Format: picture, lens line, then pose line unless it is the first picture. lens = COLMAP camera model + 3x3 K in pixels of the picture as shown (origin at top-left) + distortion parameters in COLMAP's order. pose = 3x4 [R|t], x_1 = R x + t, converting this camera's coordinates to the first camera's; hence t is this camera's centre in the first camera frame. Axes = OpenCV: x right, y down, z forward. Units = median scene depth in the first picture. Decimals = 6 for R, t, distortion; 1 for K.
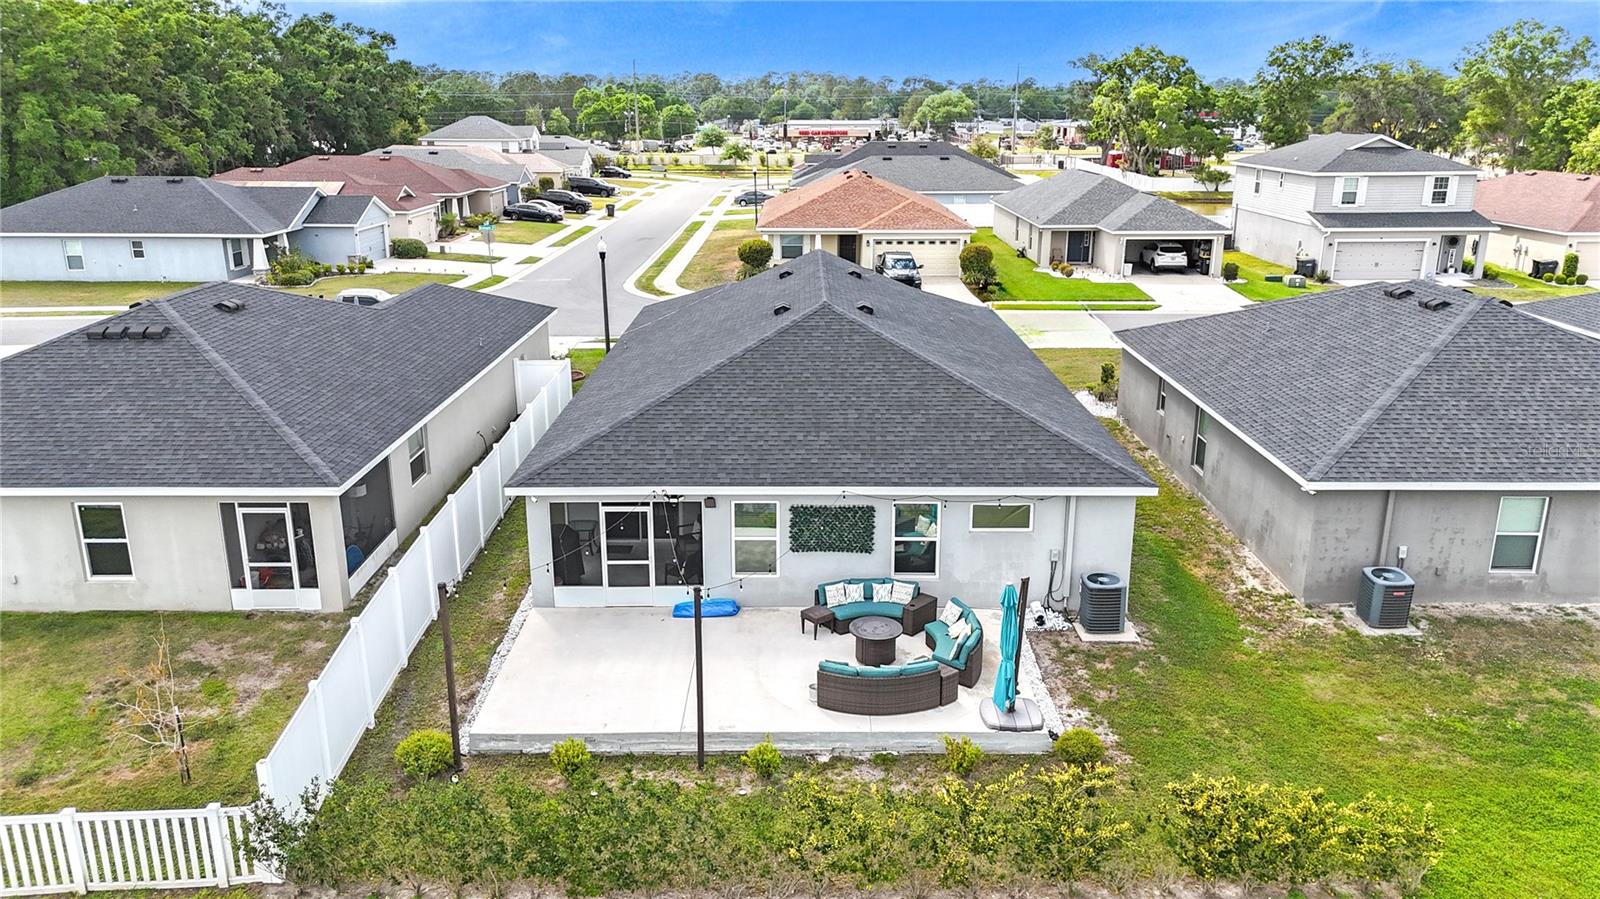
lens RADIAL K [[1181.3, 0, 800.0], [0, 1181.3, 449.5], [0, 0, 1]] dist [0.007106, -0.002902]
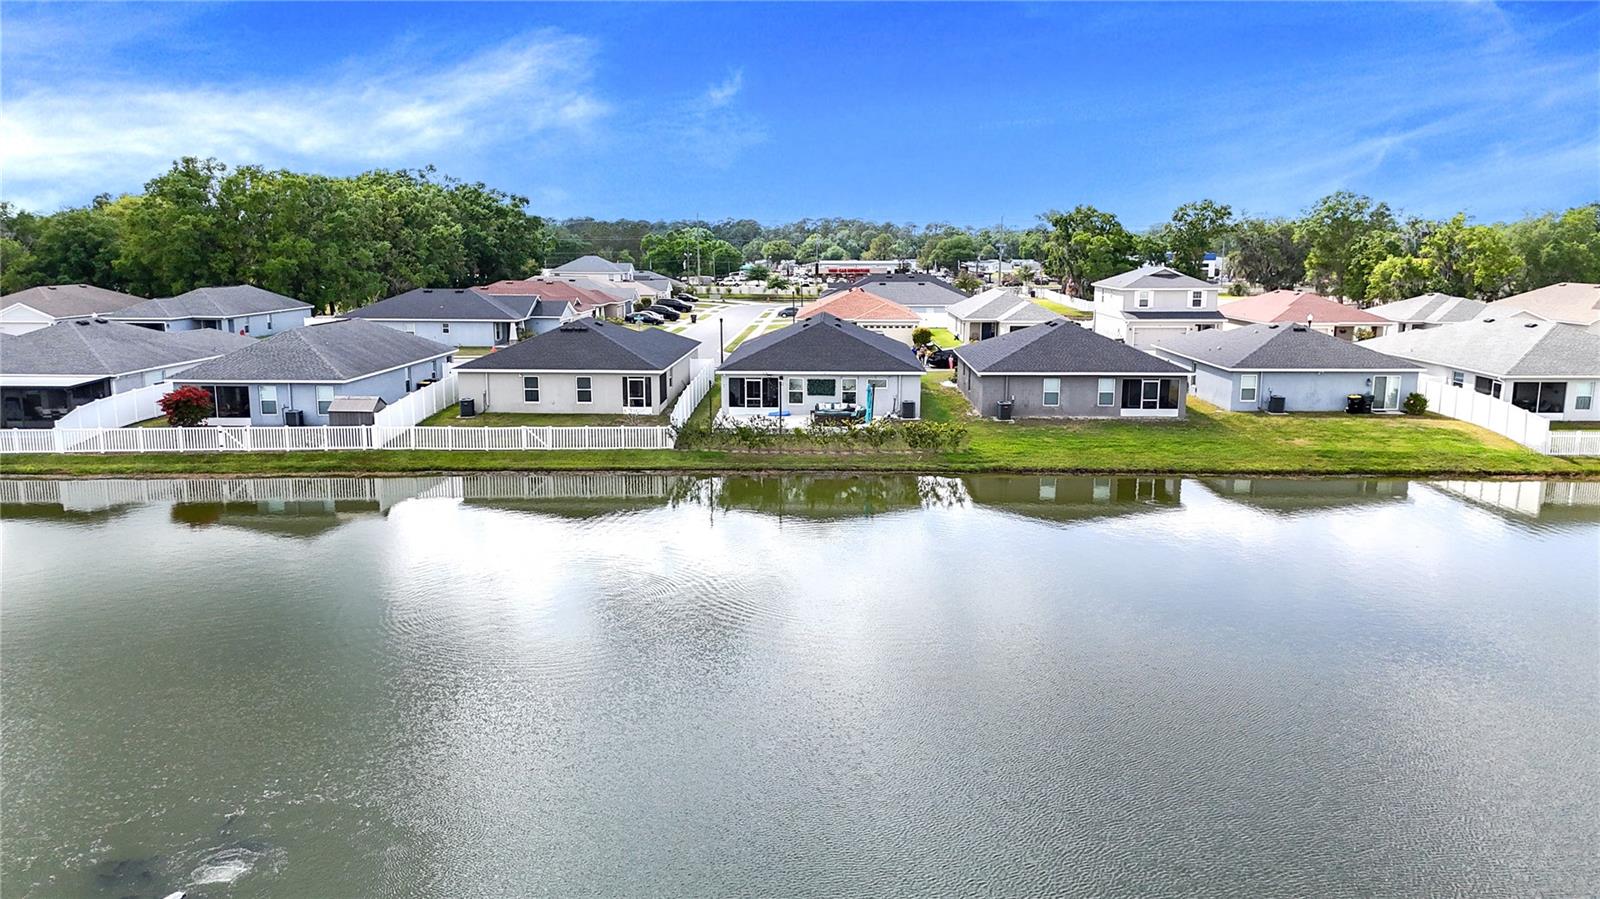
lens RADIAL K [[1181.3, 0, 800.0], [0, 1181.3, 449.5], [0, 0, 1]] dist [0.007106, -0.002902]
pose [[0.999591, 0.006453, -0.027845, 0.014102], [-0.009569, 0.993518, -0.113276, 0.139974], [0.026934, 0.113496, 0.993173, -0.489625]]
